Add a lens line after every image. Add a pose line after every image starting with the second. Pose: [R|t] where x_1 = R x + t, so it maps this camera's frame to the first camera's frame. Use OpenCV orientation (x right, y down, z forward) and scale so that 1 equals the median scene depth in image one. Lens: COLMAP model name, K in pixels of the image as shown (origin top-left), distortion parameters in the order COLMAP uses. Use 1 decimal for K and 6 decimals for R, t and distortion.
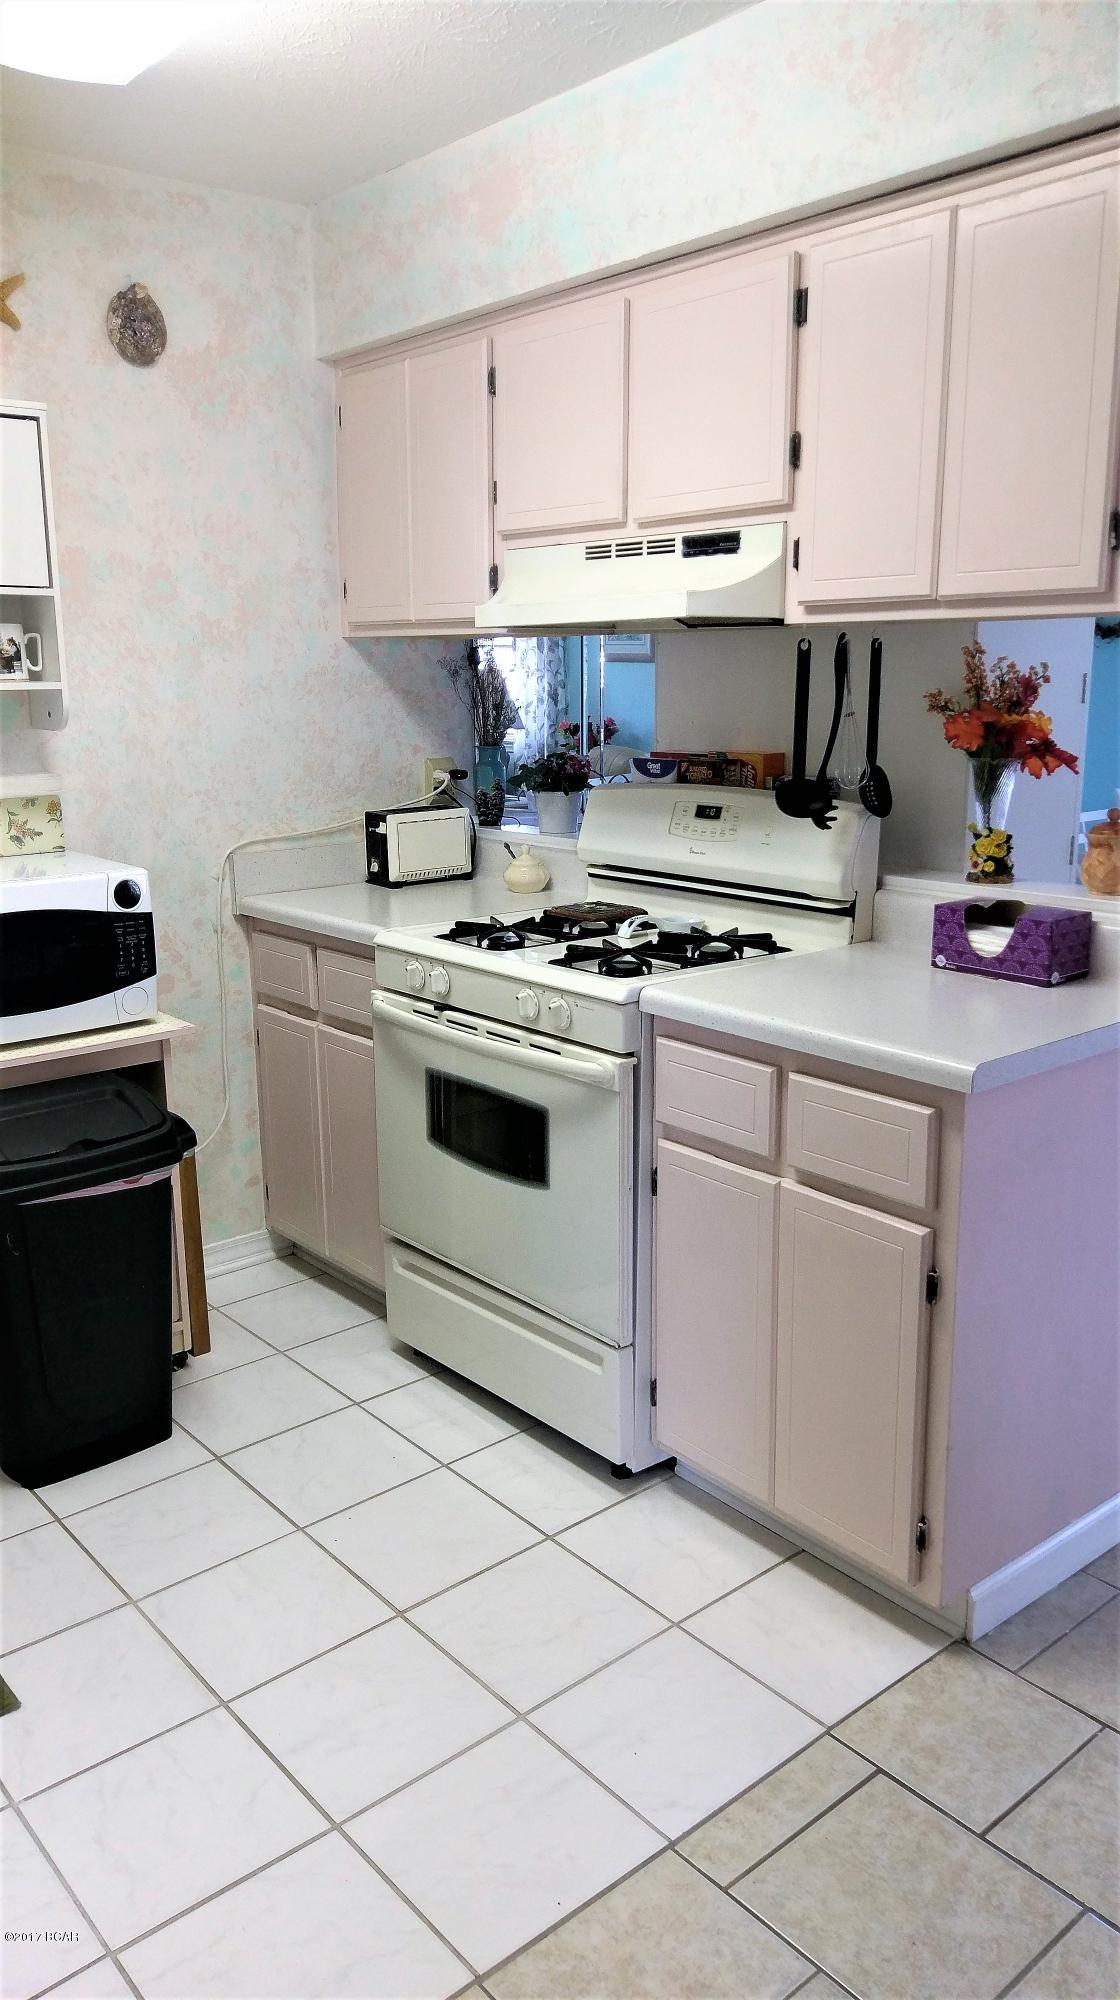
lens RADIAL K [[1475.9, 0, 553.4], [0, 1475.9, 1001.0], [0, 0, 1]] dist [0.081670, -0.141805]
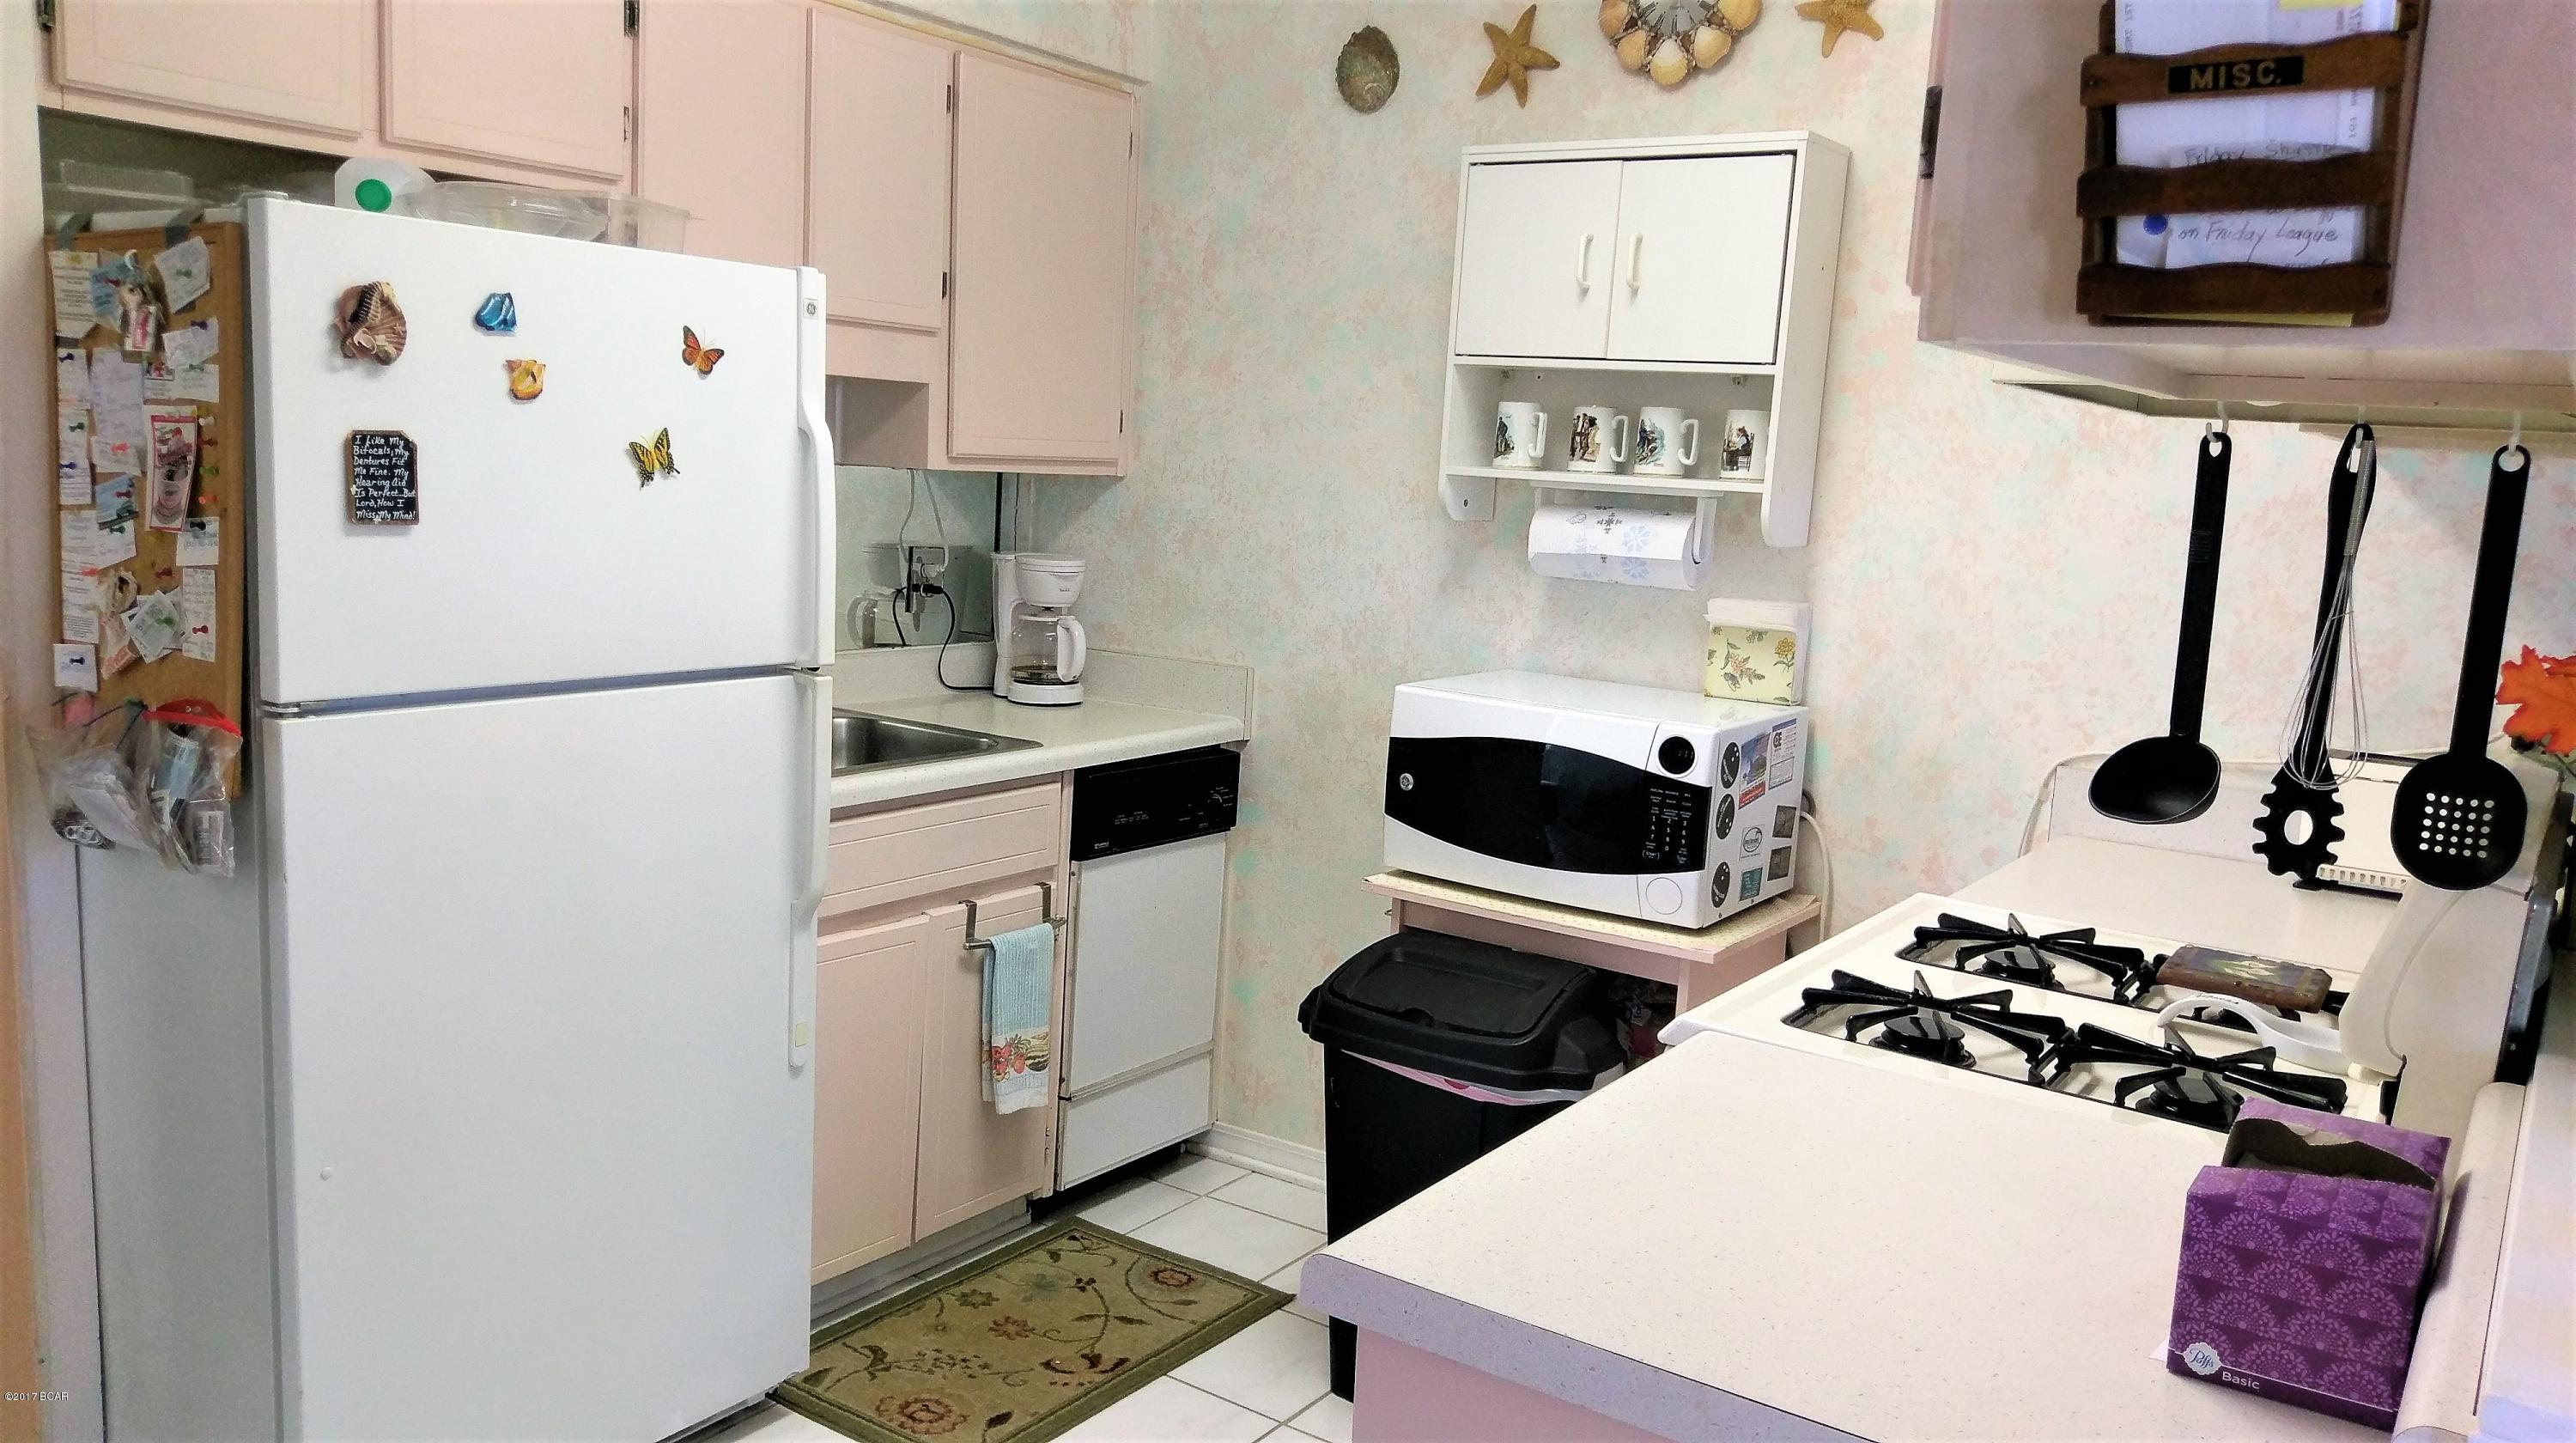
lens RADIAL K [[1901.3, 0, 1303.8], [0, 1901.3, 722.4], [0, 0, 1]] dist [0.081670, -0.141805]
pose [[0.268513, 0.161201, -0.949692, 0.565147], [-0.269817, 0.959019, 0.086497, -0.116917], [0.924716, 0.233018, 0.301003, 0.510263]]
